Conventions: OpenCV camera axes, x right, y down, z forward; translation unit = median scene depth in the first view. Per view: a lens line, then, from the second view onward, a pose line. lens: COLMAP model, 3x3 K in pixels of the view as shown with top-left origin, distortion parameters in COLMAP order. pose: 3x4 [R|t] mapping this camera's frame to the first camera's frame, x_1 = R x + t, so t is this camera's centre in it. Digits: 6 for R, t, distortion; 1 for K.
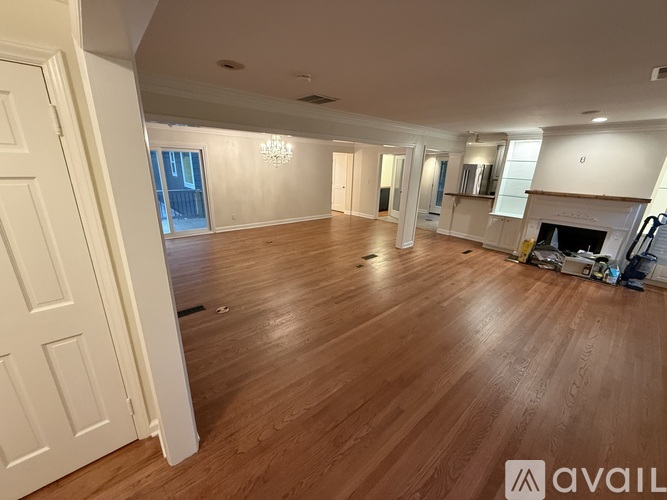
lens RADIAL K [[268.1, 0, 331.0], [0, 268.1, 251.3], [0, 0, 1]] dist [0.000944, 0.000128]
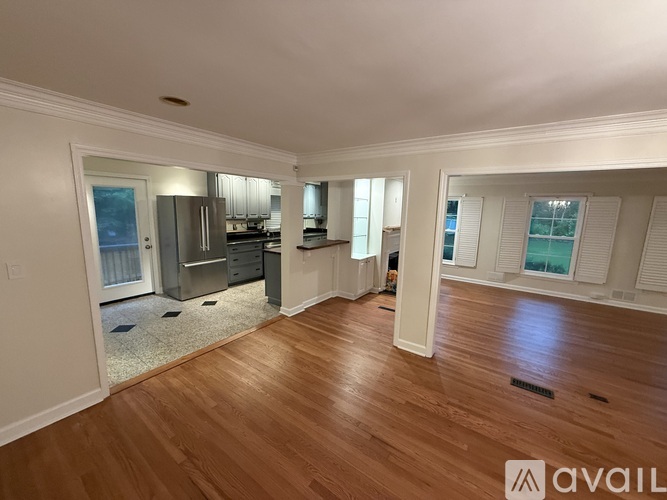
lens RADIAL K [[268.1, 0, 331.0], [0, 268.1, 251.3], [0, 0, 1]] dist [0.000944, 0.000128]
pose [[-0.225193, -0.185213, 0.956548, -0.177561], [0.269727, 0.931544, 0.243871, -0.386329], [-0.936235, 0.312925, -0.159821, 1.198529]]
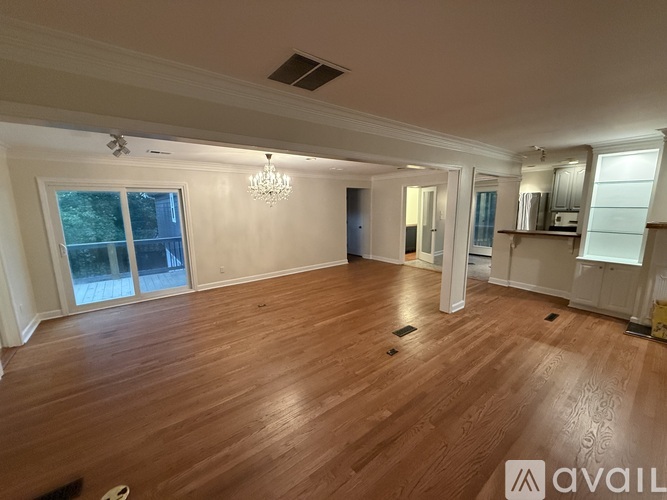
lens RADIAL K [[268.1, 0, 331.0], [0, 268.1, 251.3], [0, 0, 1]] dist [0.000944, 0.000128]
pose [[0.997355, -0.031650, -0.065433, 0.010854], [0.022072, 0.989587, -0.142232, -0.074058], [0.069253, 0.140411, 0.987668, 0.275069]]
